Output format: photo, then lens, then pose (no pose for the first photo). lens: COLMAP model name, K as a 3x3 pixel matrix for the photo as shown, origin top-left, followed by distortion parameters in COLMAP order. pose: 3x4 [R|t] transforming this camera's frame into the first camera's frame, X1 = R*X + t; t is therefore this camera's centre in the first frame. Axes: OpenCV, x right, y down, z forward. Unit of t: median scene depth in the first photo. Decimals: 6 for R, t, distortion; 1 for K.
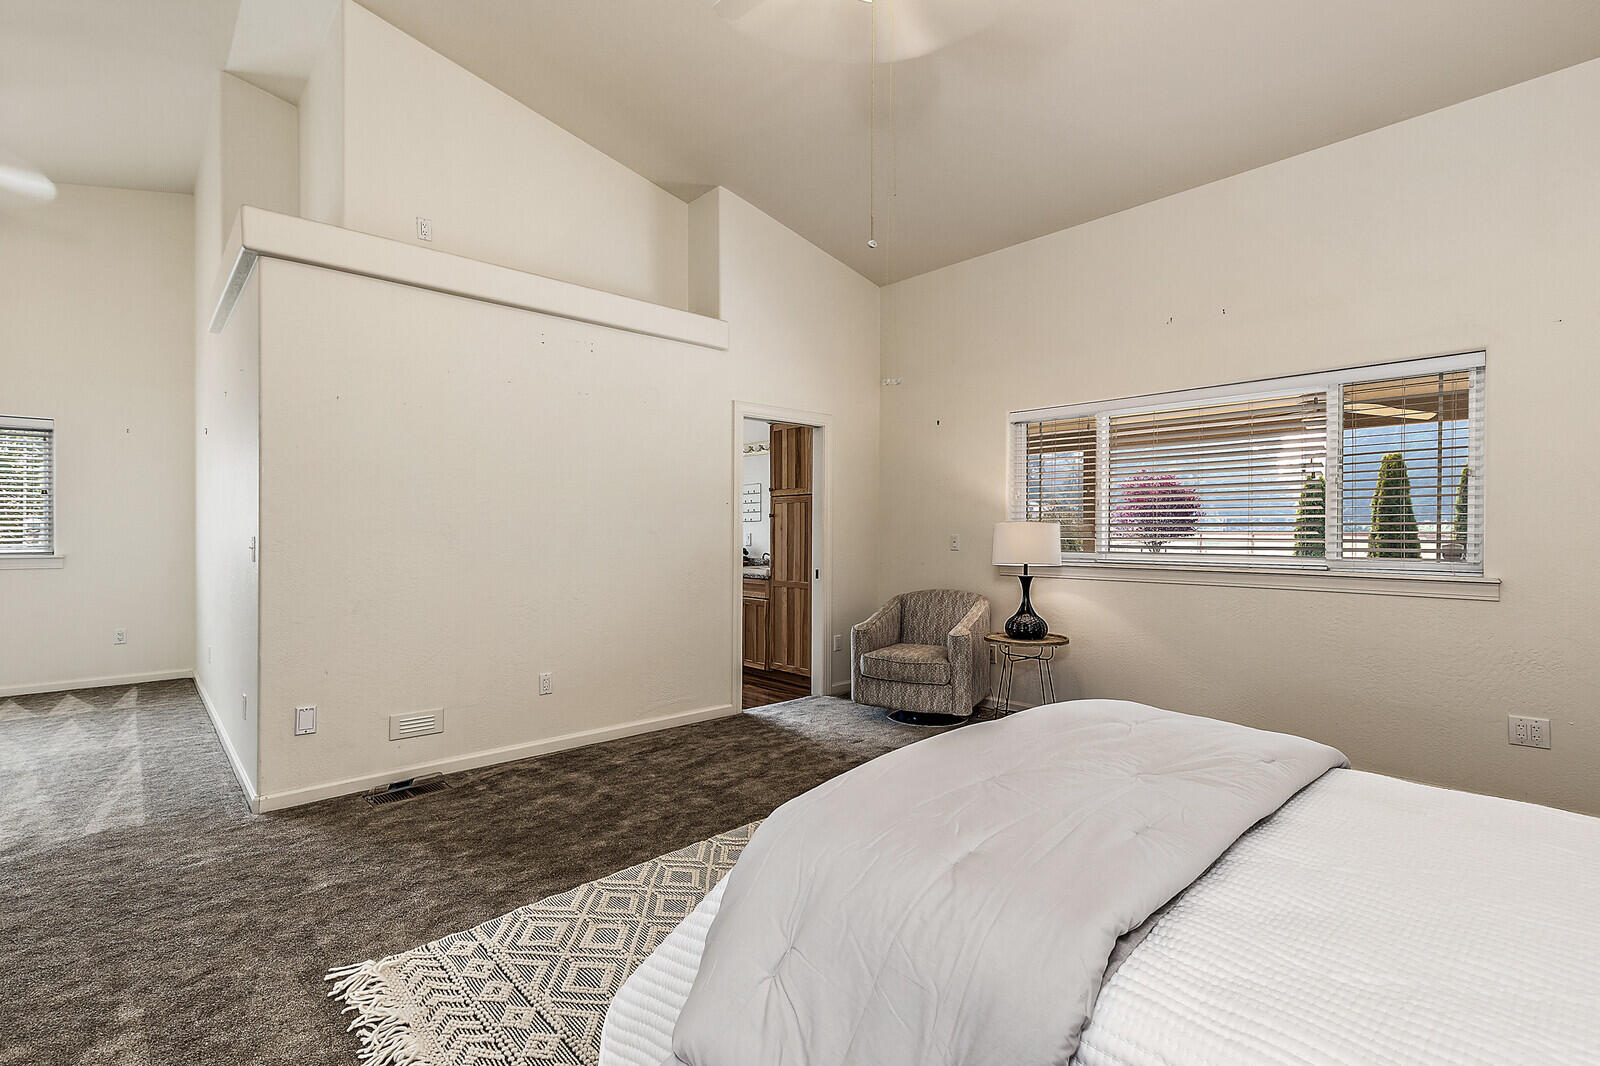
lens RADIAL K [[740.6, 0, 795.4], [0, 740.6, 510.7], [0, 0, 1]] dist [0.003080, -0.000165]
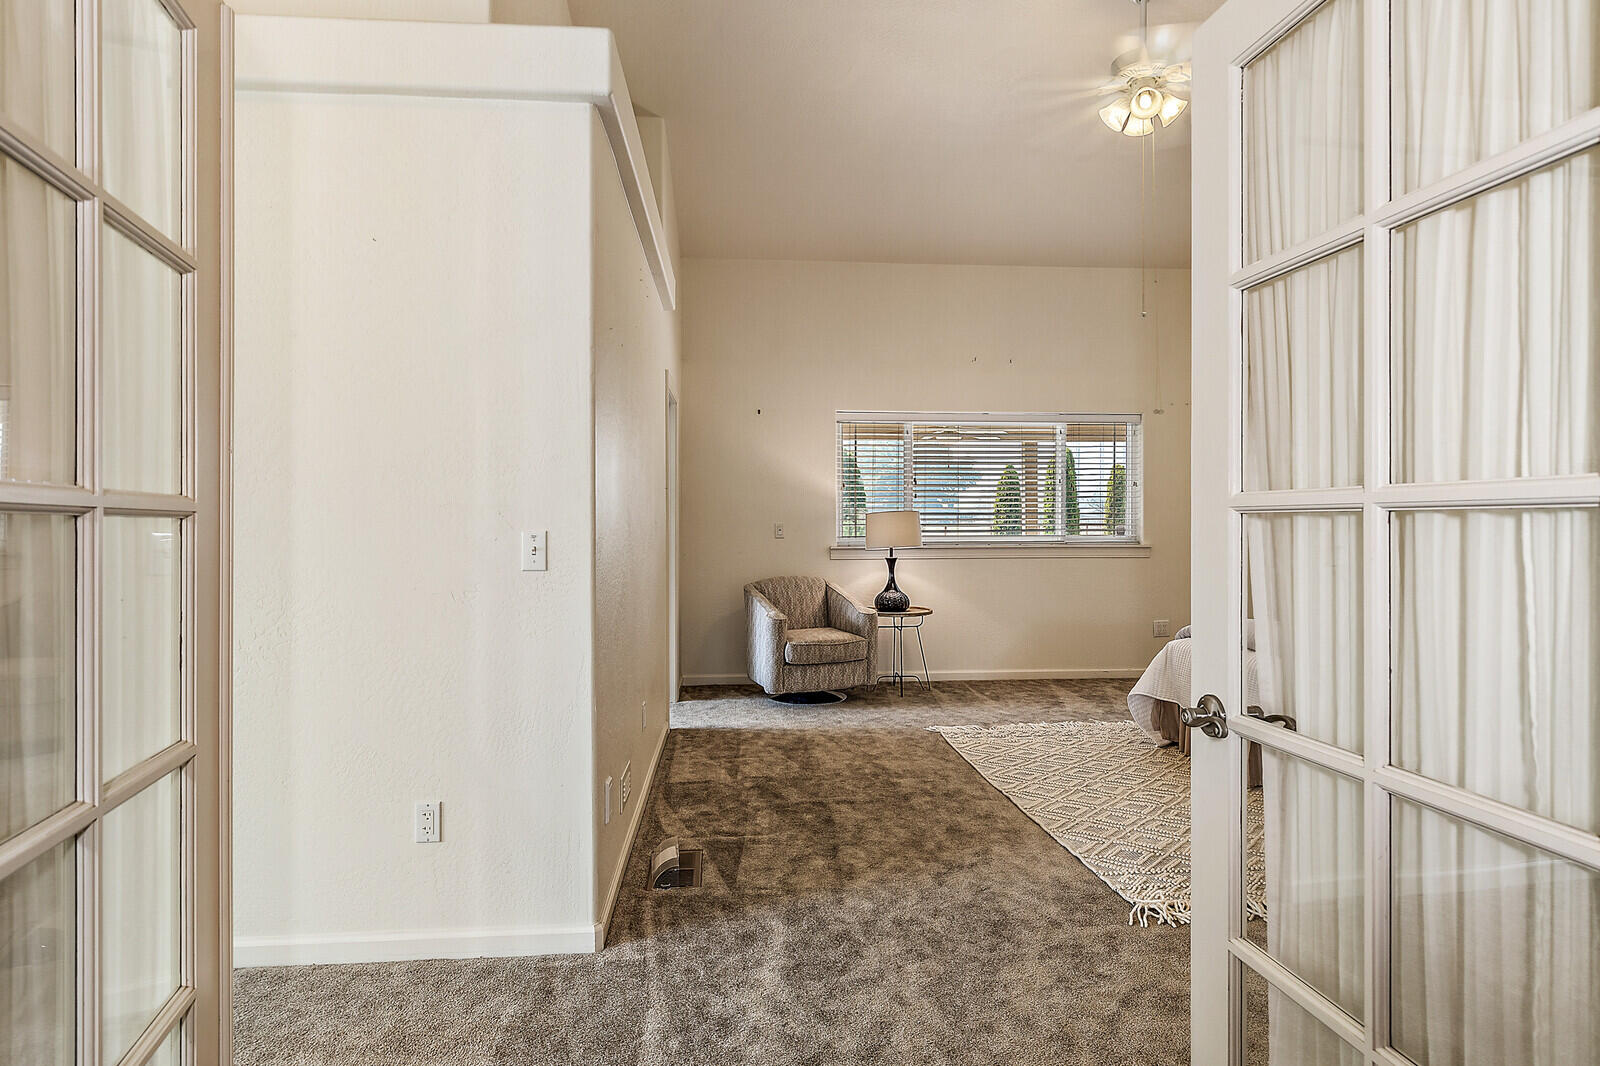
lens RADIAL K [[894.2, 0, 800.0], [0, 894.2, 533.0], [0, 0, 1]] dist [0.000950, 0.000068]
pose [[0.584085, -0.005495, 0.811674, -0.895651], [-0.016199, 0.999699, 0.018425, 0.027831], [-0.811531, -0.023910, 0.583820, 0.312508]]
